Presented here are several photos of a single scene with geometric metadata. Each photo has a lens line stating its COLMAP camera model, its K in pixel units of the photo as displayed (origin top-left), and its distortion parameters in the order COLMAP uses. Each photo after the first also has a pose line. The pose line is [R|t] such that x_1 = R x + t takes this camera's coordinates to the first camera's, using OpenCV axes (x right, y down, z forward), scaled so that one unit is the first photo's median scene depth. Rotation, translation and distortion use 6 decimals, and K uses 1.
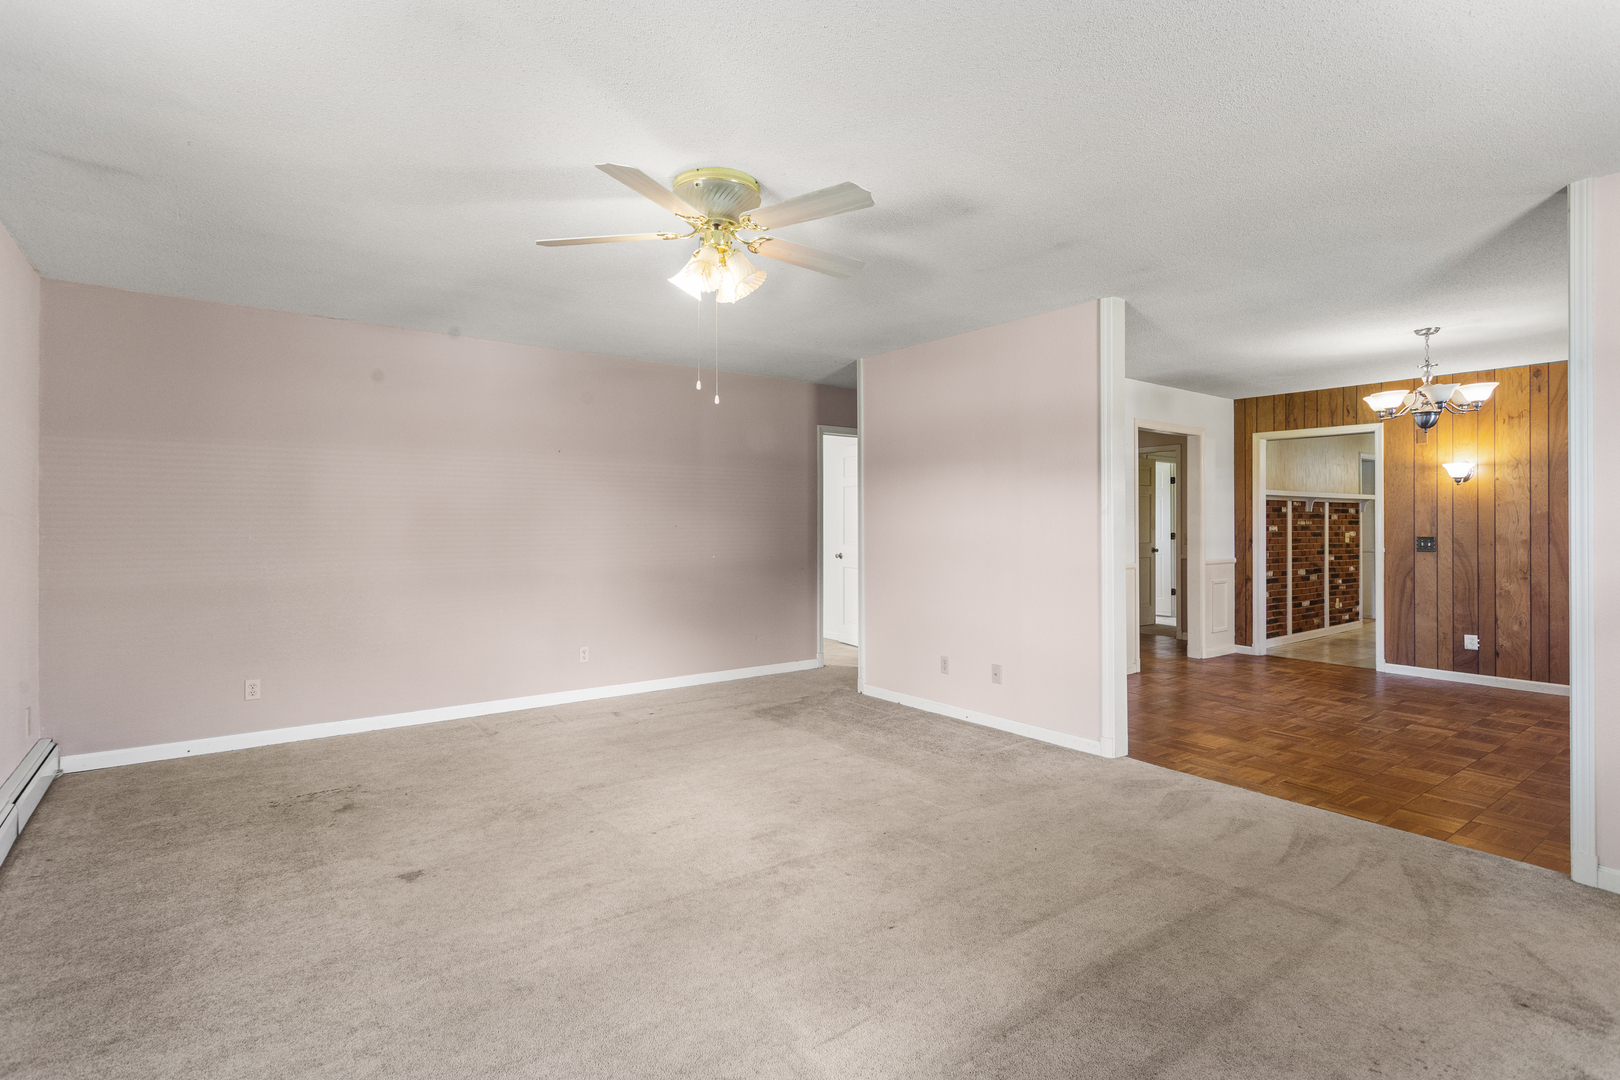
lens RADIAL K [[785.8, 0, 801.3], [0, 785.8, 520.4], [0, 0, 1]] dist [-0.000664, 0.003190]
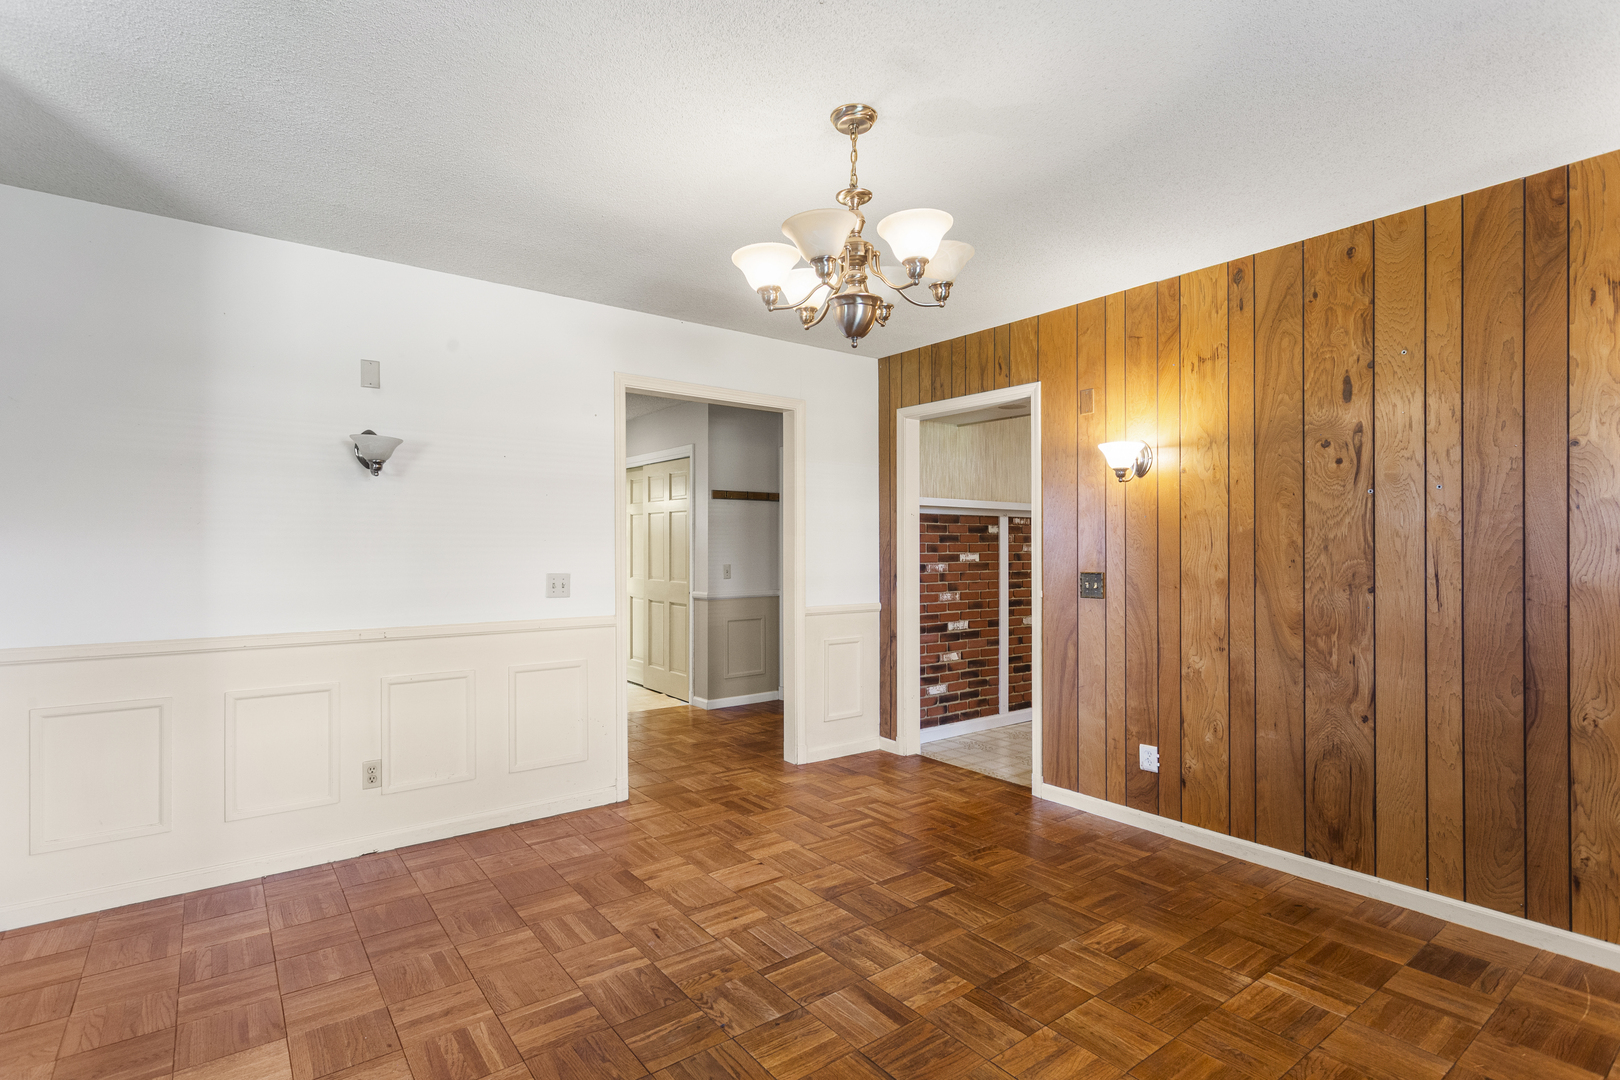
lens RADIAL K [[785.8, 0, 806.7], [0, 785.8, 544.7], [0, 0, 1]] dist [-0.000664, 0.003190]
pose [[0.999966, 0.000424, 0.008271, 0.583100], [-0.000401, 0.999996, -0.002778, 0.001853], [-0.008273, 0.002775, 0.999962, 0.421138]]
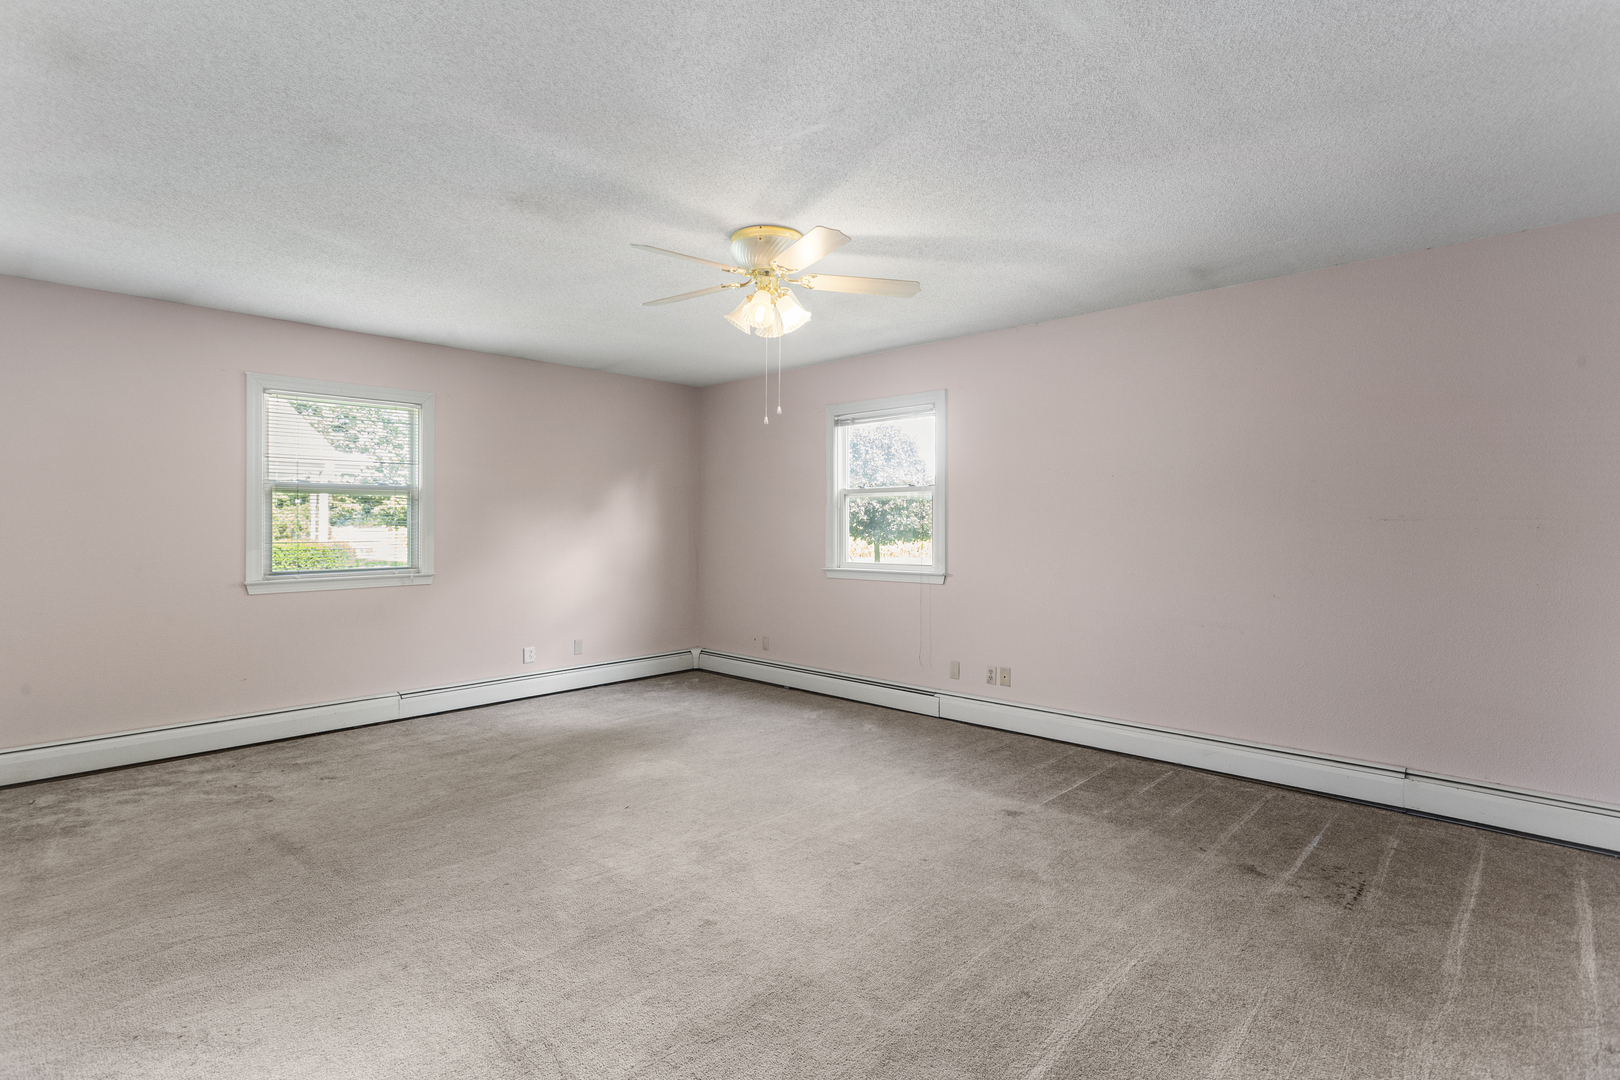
lens RADIAL K [[785.8, 0, 805.3], [0, 785.8, 524.5], [0, 0, 1]] dist [-0.000664, 0.003190]
pose [[-0.986300, -0.003212, -0.164929, 0.012572], [-0.001961, 0.999968, -0.007748, 0.004609], [0.164948, -0.007319, -0.986275, 0.951731]]
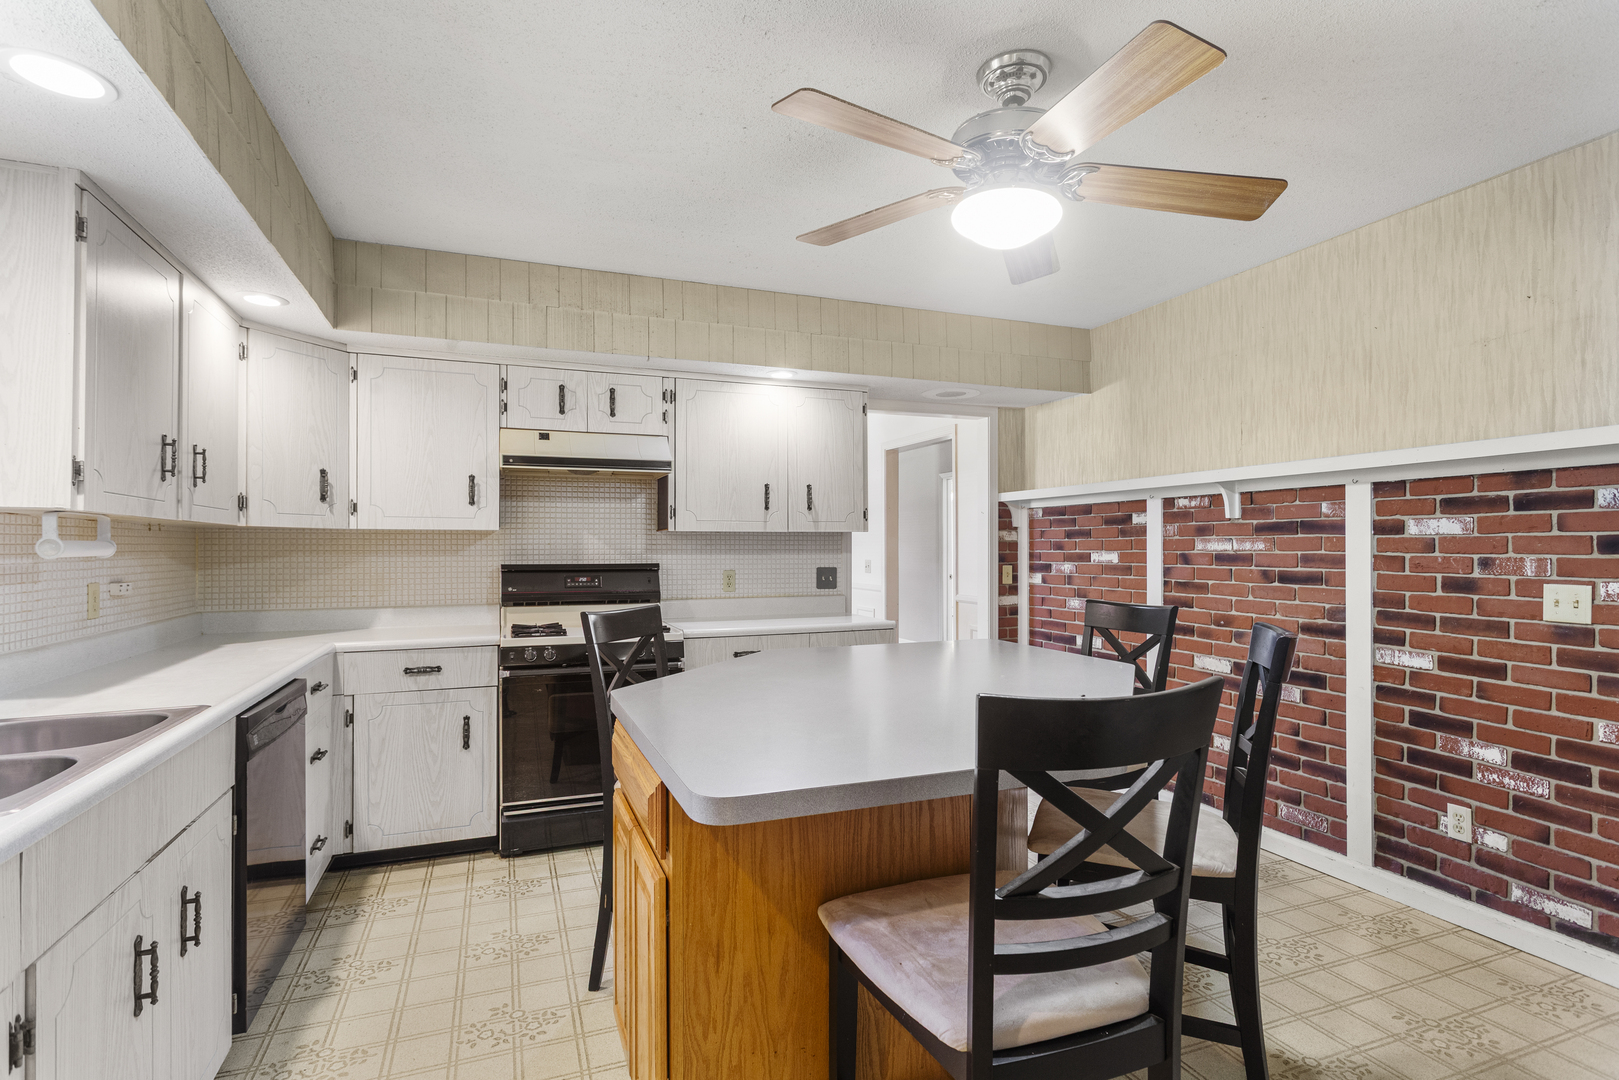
lens RADIAL K [[772.7, 0, 804.7], [0, 772.7, 543.3], [0, 0, 1]] dist [0.000797, 0.000032]
pose [[-0.269787, -0.003195, -0.962915, 1.464193], [0.007060, 0.999961, -0.005296, 0.003138], [0.962894, -0.008227, -0.269754, 1.211645]]
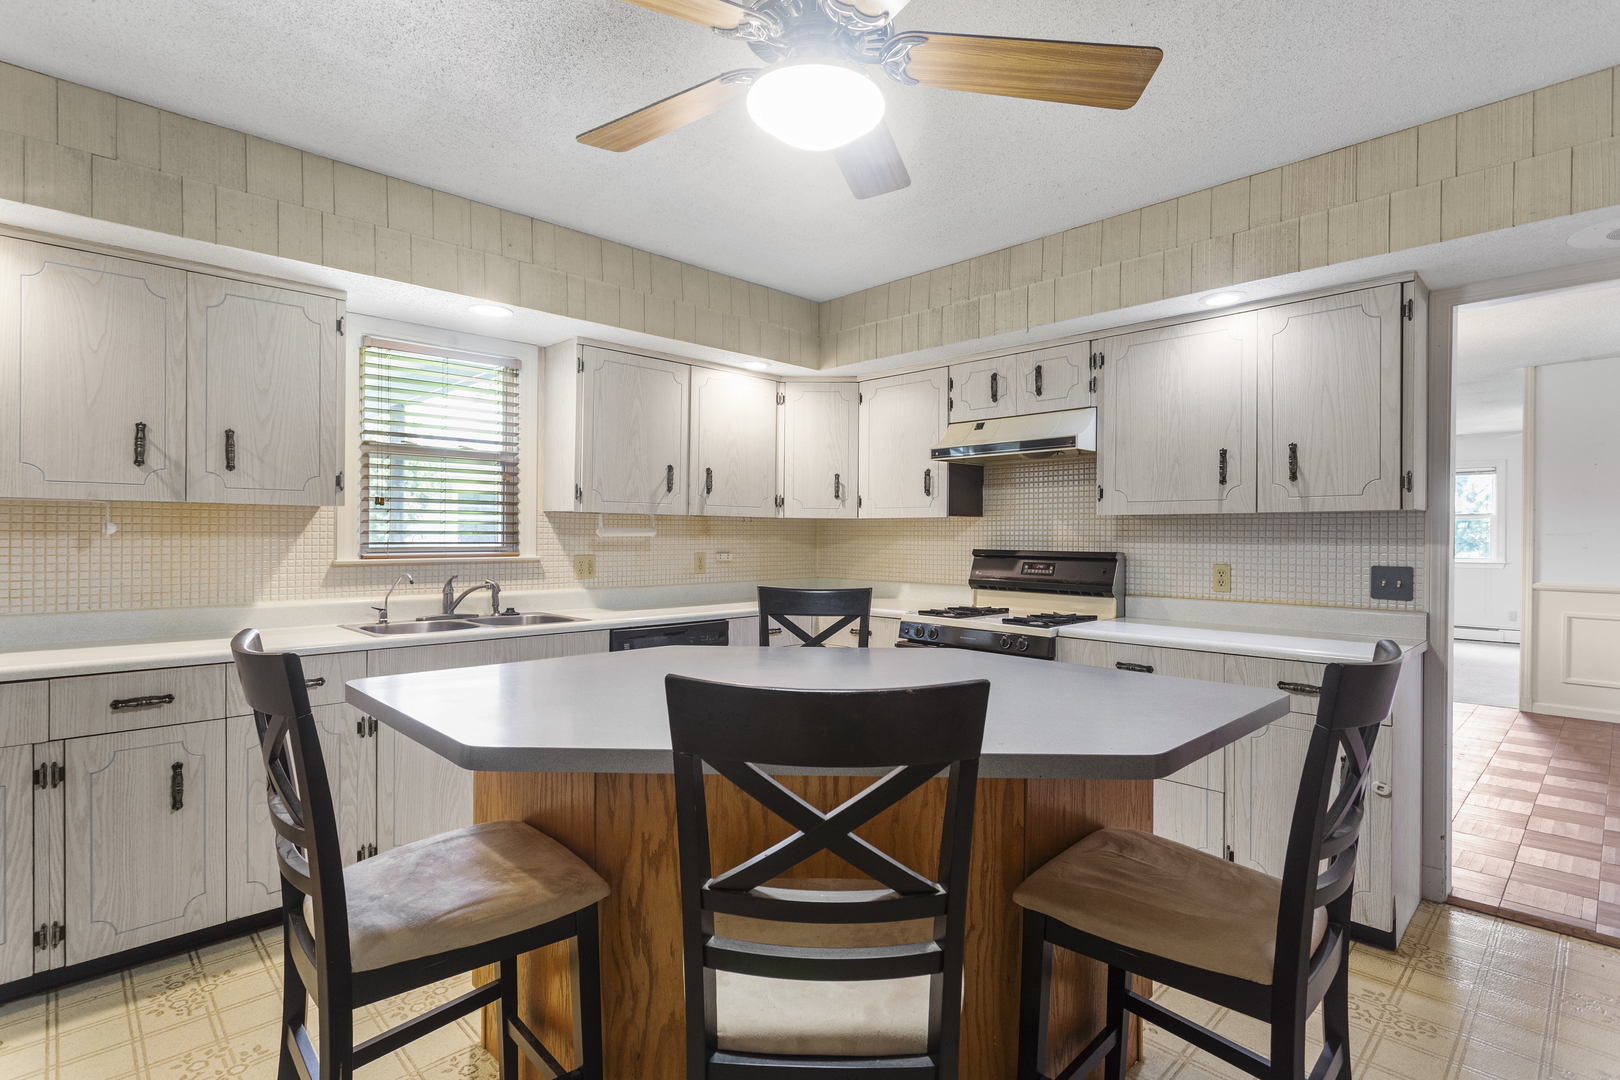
lens RADIAL K [[785.8, 0, 814.1], [0, 785.8, 534.4], [0, 0, 1]] dist [-0.000664, 0.003190]
pose [[-0.989930, -0.002856, -0.141526, 1.201143], [-0.002277, 0.999988, -0.004251, 0.005339], [0.141537, -0.003886, -0.989925, 1.431638]]
